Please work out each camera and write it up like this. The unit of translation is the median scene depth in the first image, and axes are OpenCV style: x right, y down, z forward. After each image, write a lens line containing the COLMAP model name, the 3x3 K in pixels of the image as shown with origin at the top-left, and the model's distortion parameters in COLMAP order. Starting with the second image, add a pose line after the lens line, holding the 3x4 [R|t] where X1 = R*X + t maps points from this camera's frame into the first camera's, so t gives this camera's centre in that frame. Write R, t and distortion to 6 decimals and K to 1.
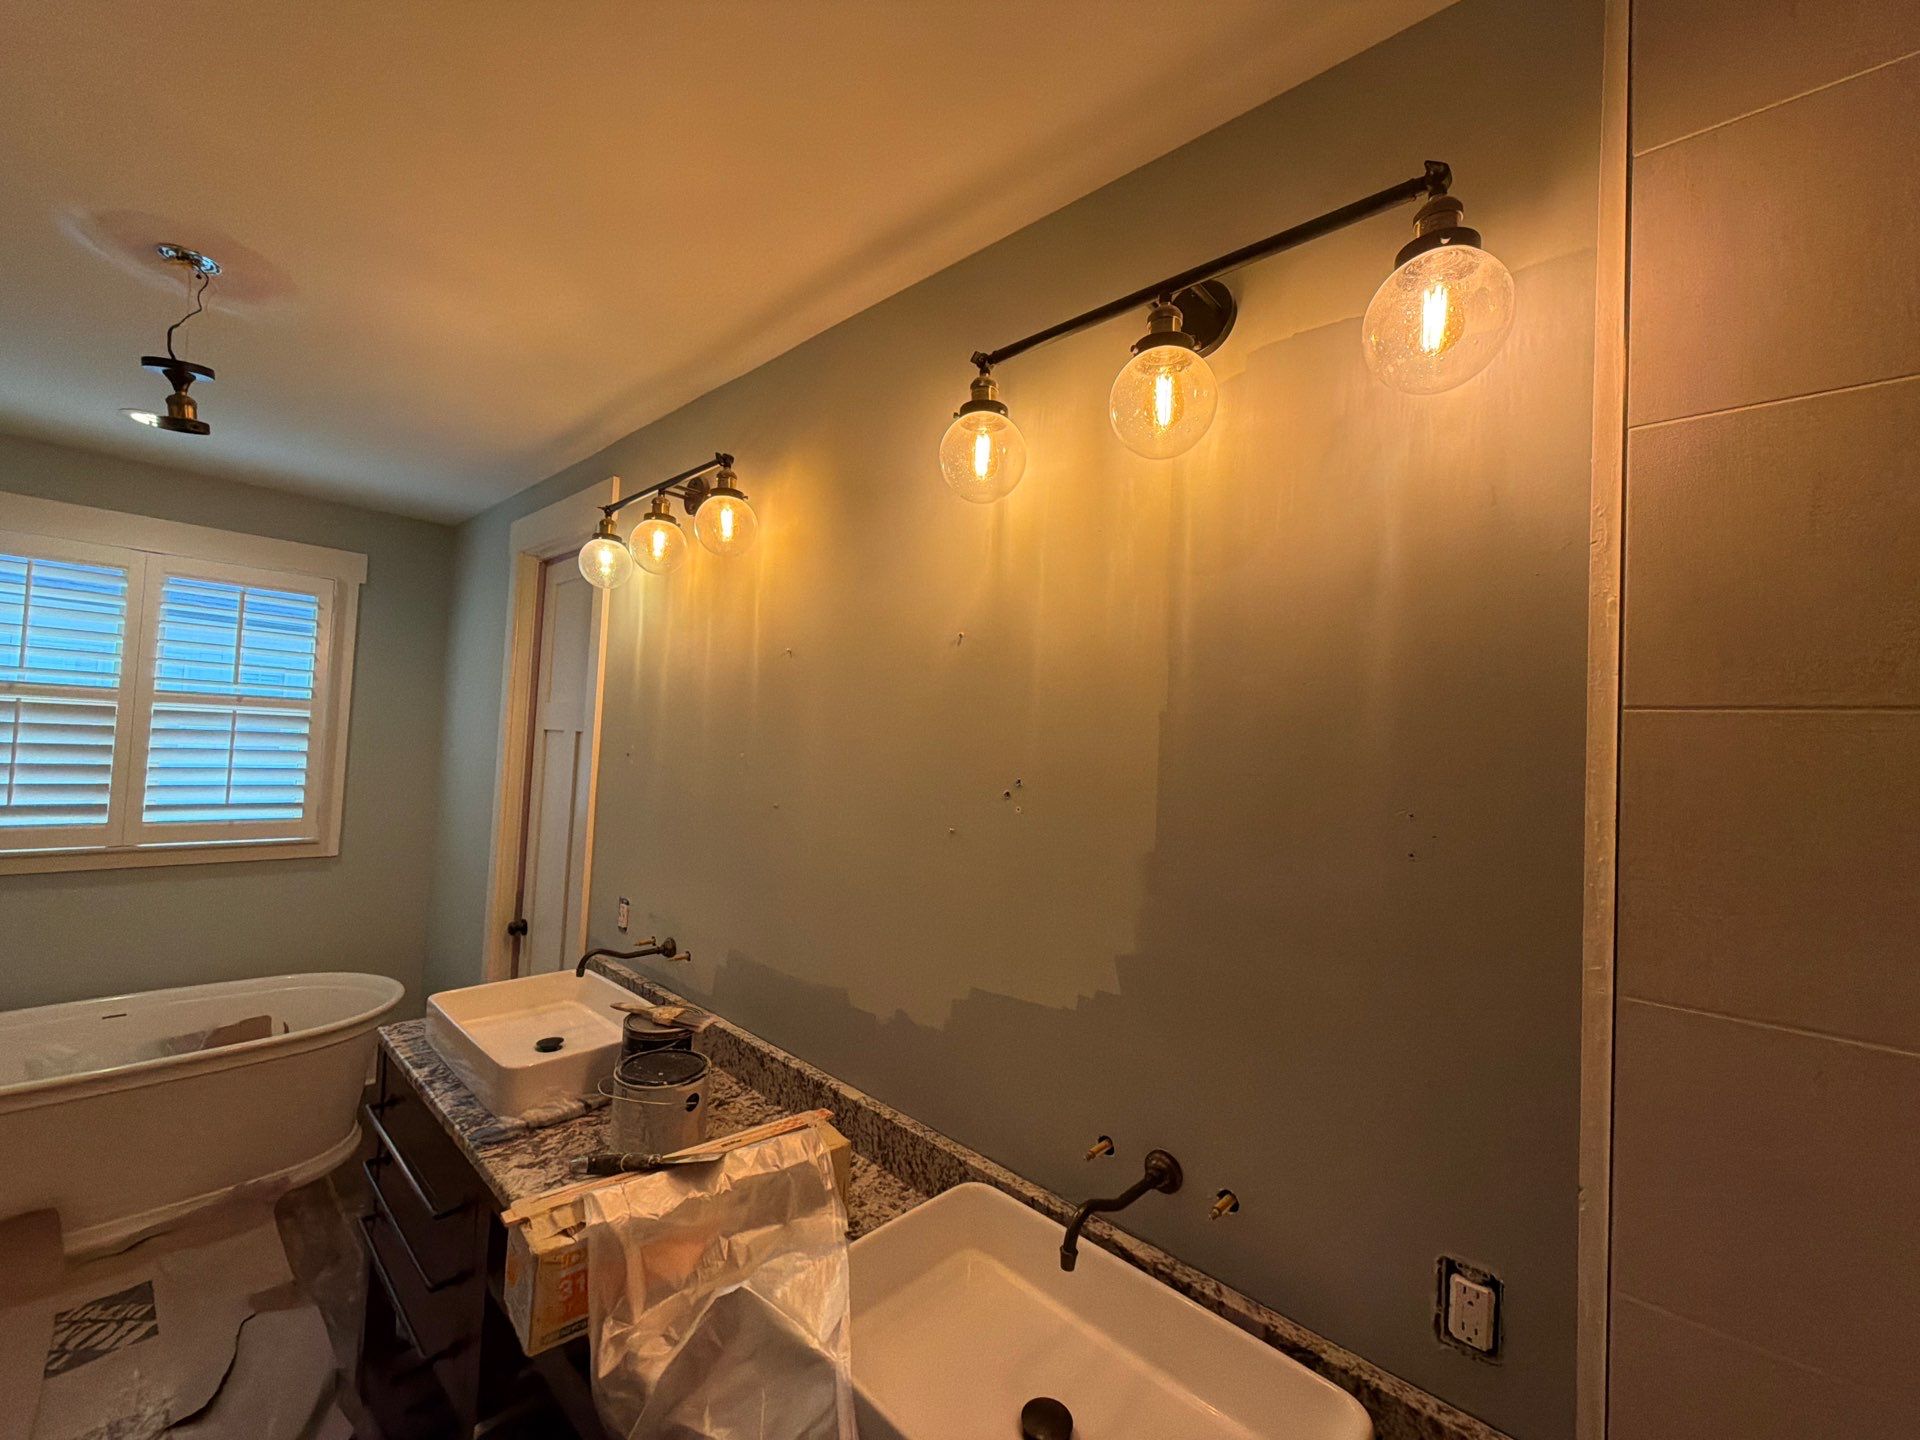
lens RADIAL K [[762.7, 0, 956.0], [0, 762.7, 724.2], [0, 0, 1]] dist [0.000639, -0.000063]
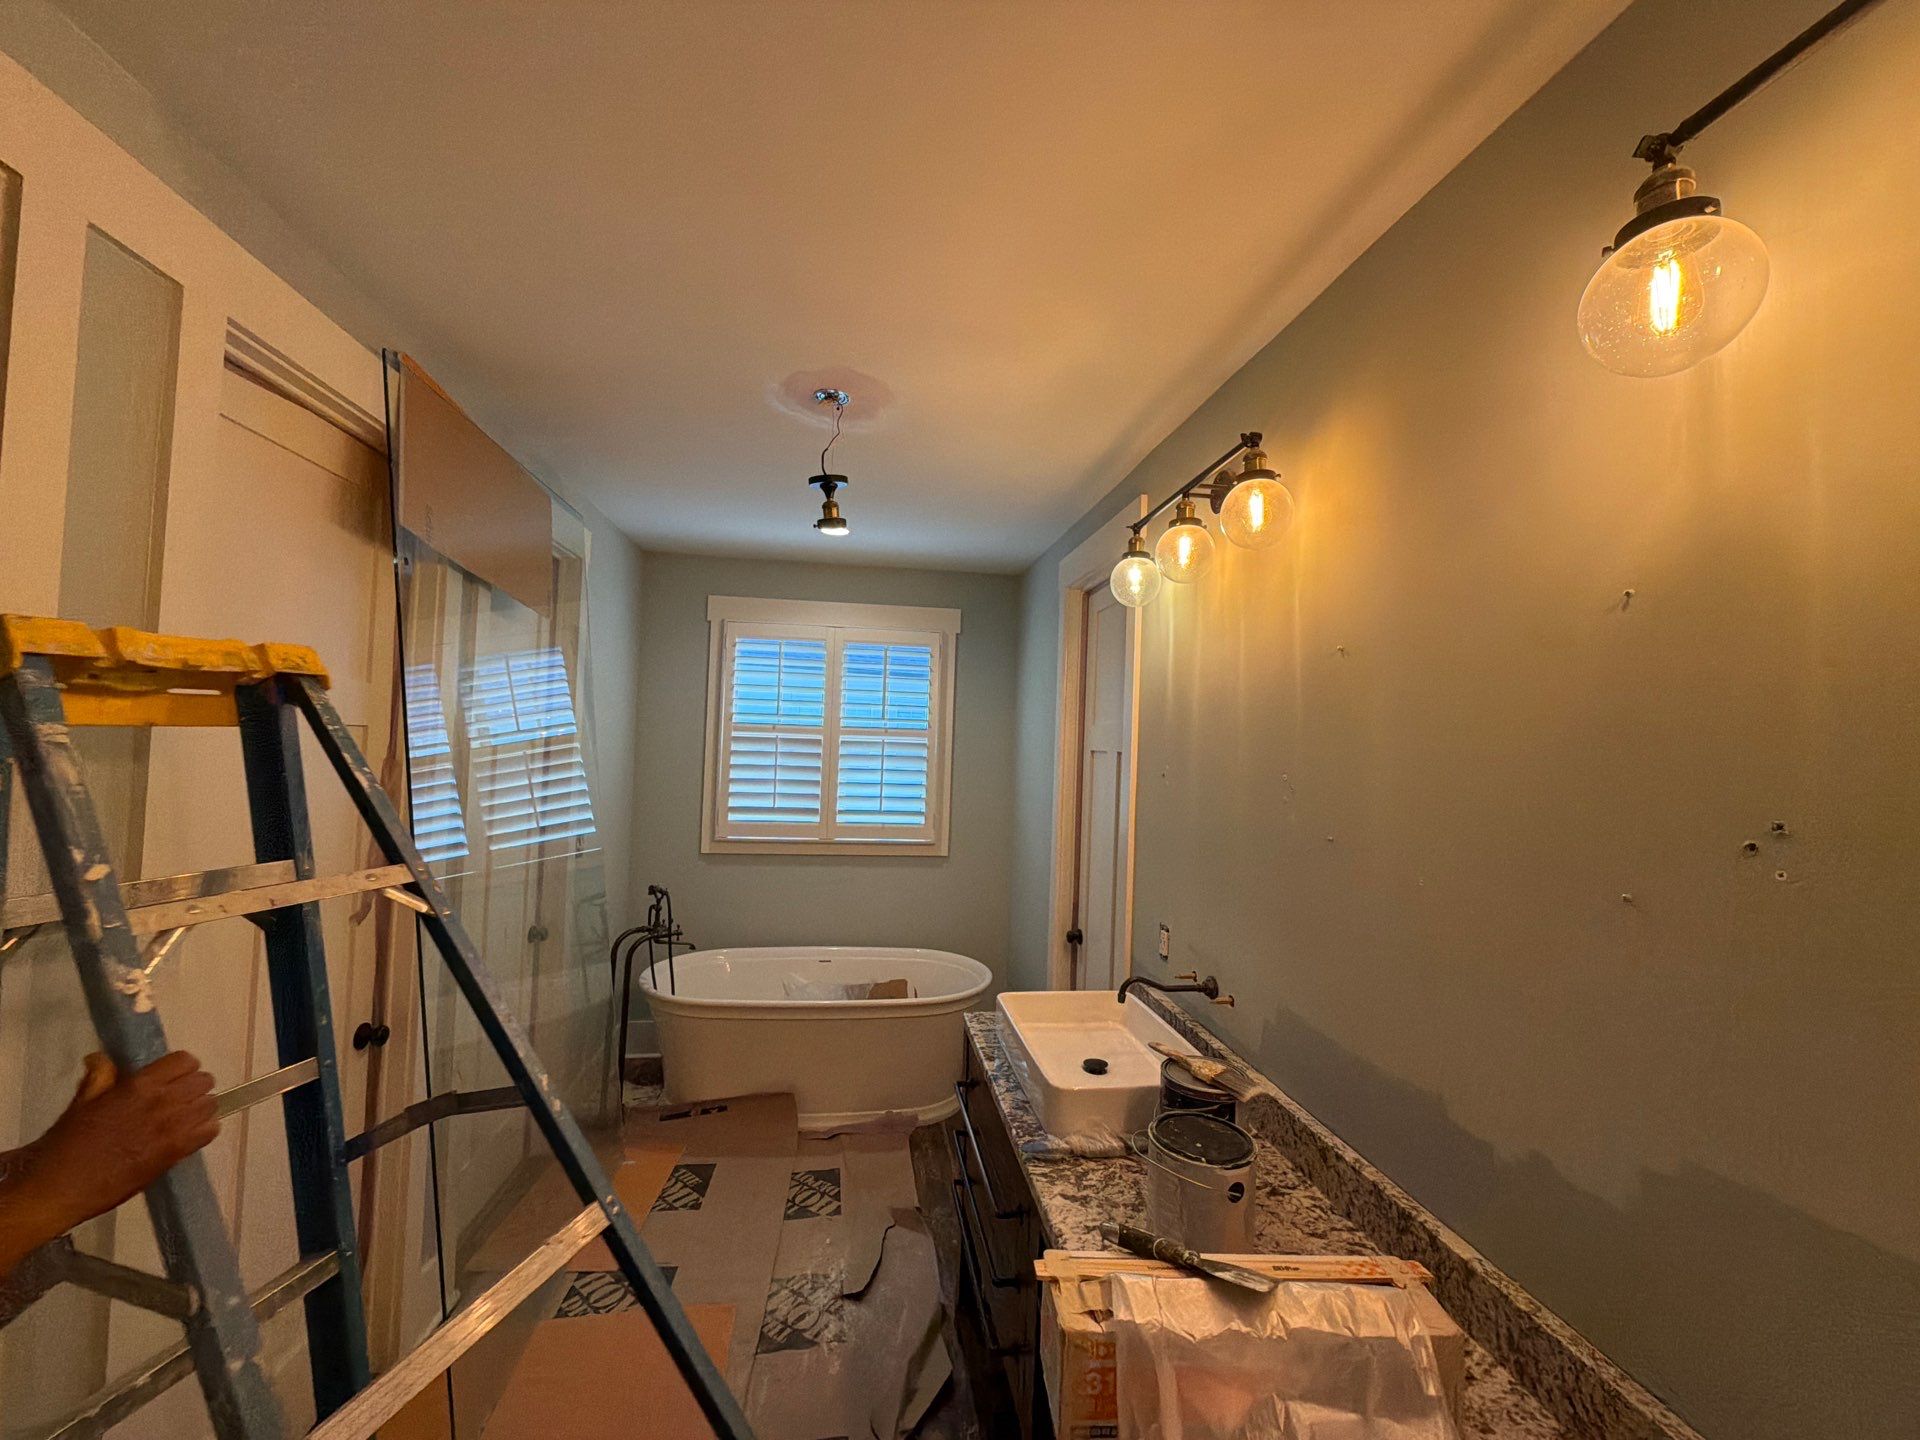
lens RADIAL K [[769.5, 0, 960.0], [0, 769.5, 720.0], [0, 0, 1]] dist [-0.001594, 0.000158]
pose [[0.777976, -0.040781, -0.626968, -0.023990], [0.022299, 0.999055, -0.037314, 0.001135], [0.627898, 0.015048, 0.778151, 0.112704]]
